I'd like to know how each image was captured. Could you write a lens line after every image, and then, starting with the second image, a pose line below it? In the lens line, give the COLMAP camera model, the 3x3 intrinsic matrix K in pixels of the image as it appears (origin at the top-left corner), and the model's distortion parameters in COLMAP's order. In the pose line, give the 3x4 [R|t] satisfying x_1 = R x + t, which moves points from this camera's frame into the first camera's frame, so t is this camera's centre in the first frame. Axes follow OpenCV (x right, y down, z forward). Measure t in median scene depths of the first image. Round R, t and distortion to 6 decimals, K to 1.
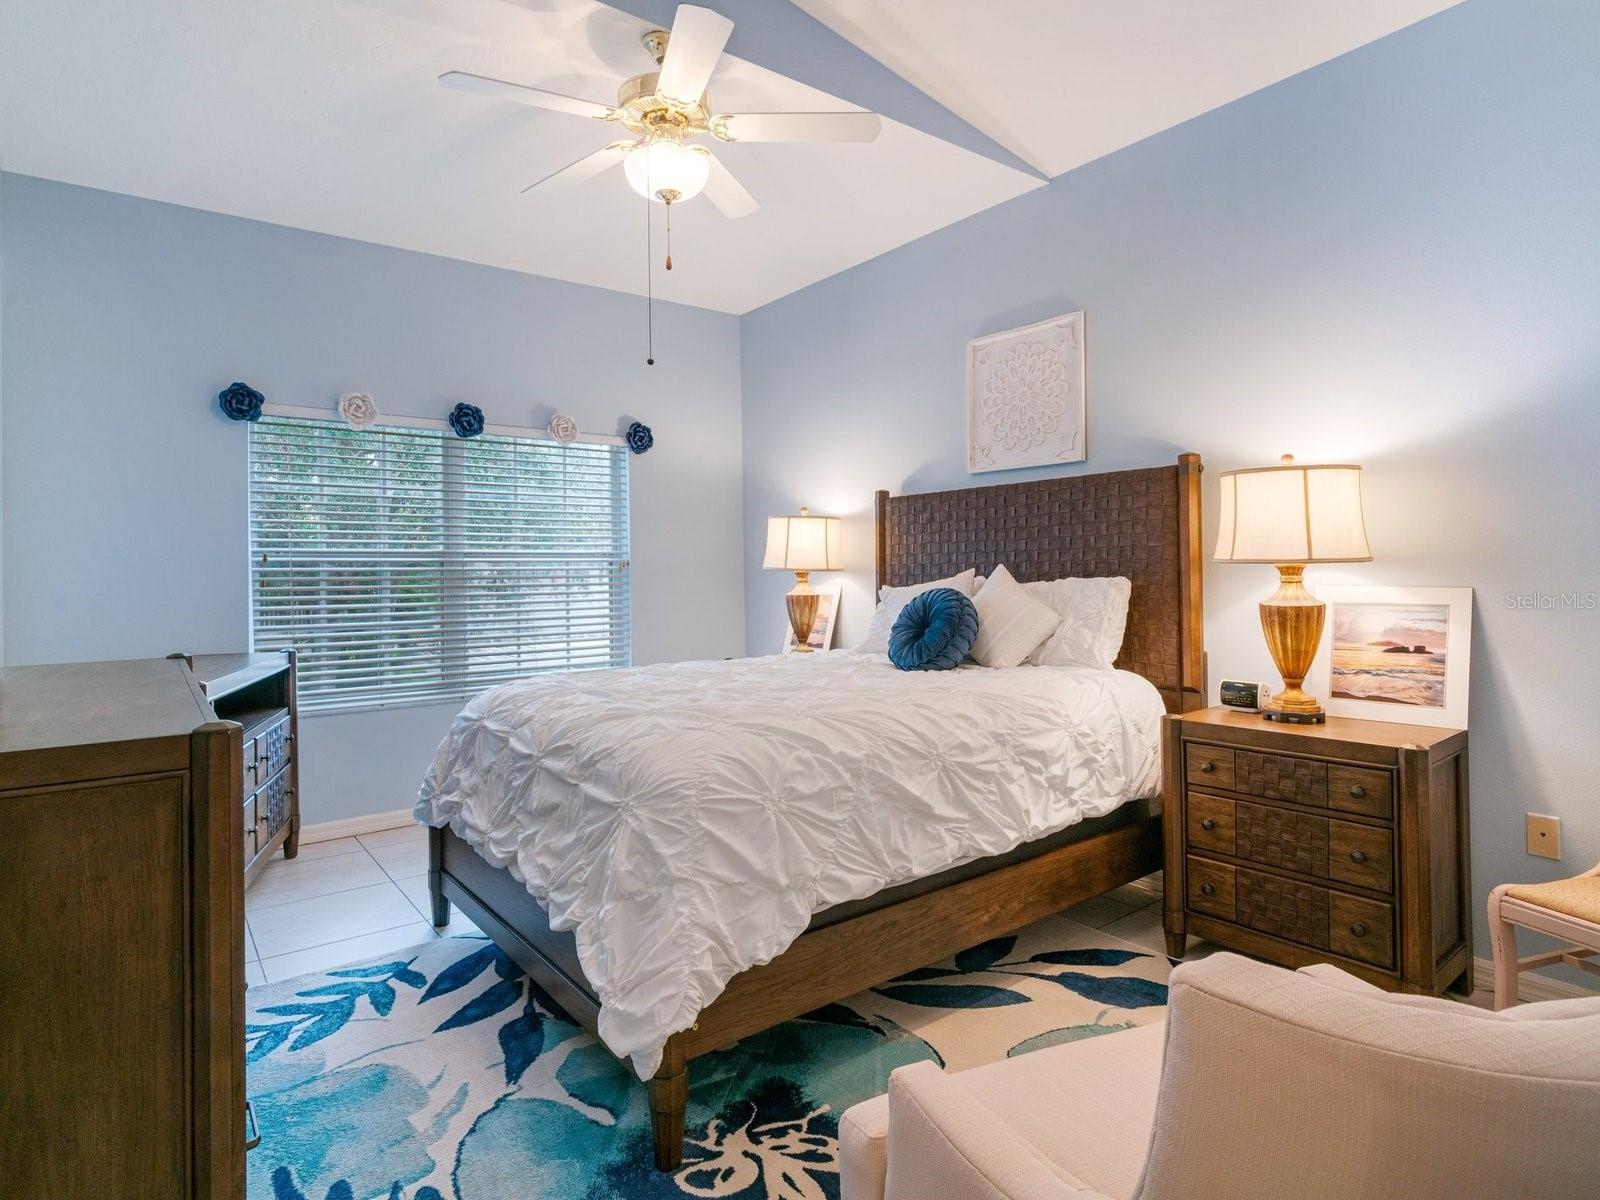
lens RADIAL K [[837.6, 0, 789.8], [0, 837.6, 584.9], [0, 0, 1]] dist [-0.004956, 0.001242]
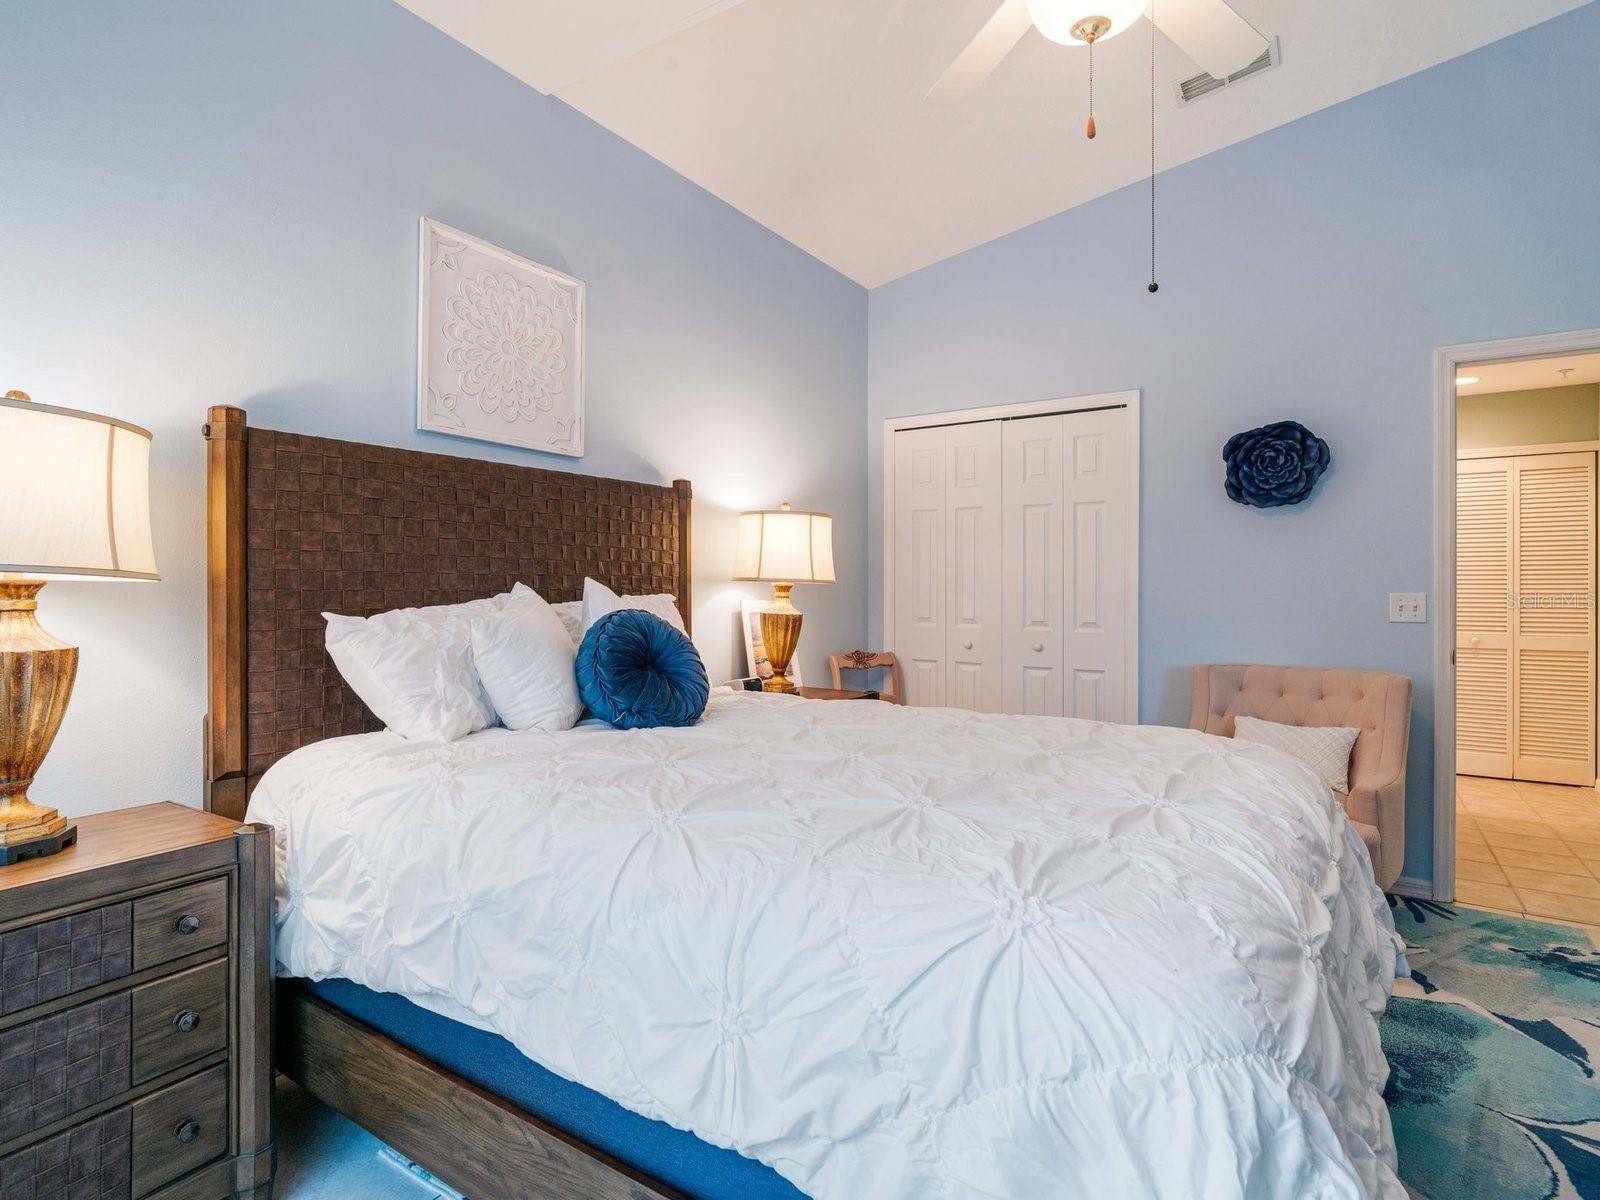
lens RADIAL K [[837.6, 0, 789.8], [0, 837.6, 584.9], [0, 0, 1]] dist [-0.004956, 0.001242]
pose [[-0.305407, 0.025965, 0.951868, -0.496827], [0.029261, 0.999412, -0.017874, -0.000409], [-0.951772, 0.022394, -0.305987, 1.036968]]
